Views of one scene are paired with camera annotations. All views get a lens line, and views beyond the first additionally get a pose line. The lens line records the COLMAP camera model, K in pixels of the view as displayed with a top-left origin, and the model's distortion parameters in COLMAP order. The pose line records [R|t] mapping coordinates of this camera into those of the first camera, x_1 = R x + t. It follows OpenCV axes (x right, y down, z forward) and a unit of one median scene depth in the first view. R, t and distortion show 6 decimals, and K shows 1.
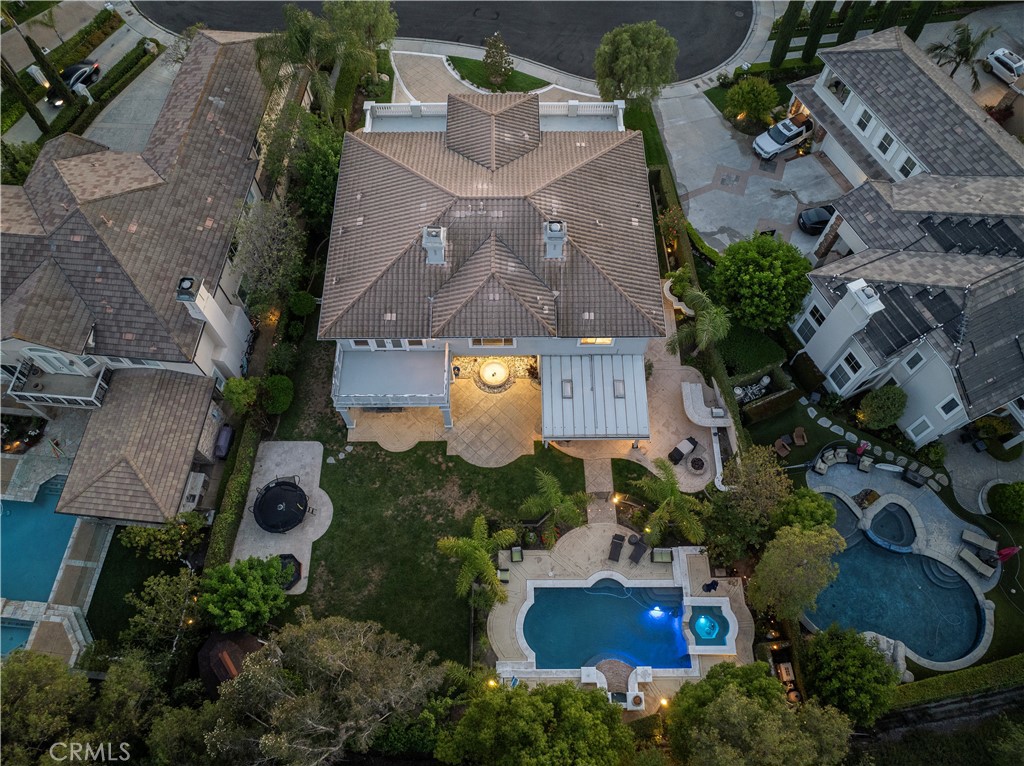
lens RADIAL K [[728.9, 0, 517.2], [0, 728.9, 375.8], [0, 0, 1]] dist [-0.034938, -0.000775]
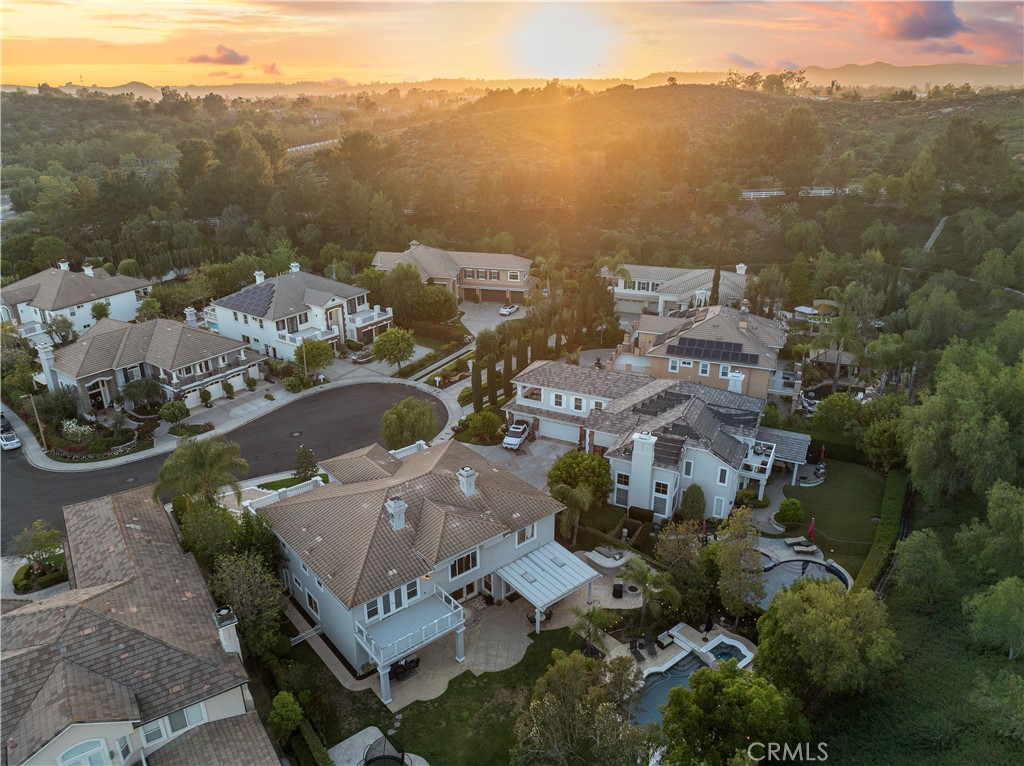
lens RADIAL K [[728.9, 0, 517.2], [0, 728.9, 375.8], [0, 0, 1]] dist [-0.034938, -0.000775]
pose [[0.771890, -0.245788, 0.586323, -0.607644], [0.569883, 0.676307, -0.466737, 0.362134], [-0.281816, 0.694404, 0.662104, -0.092900]]
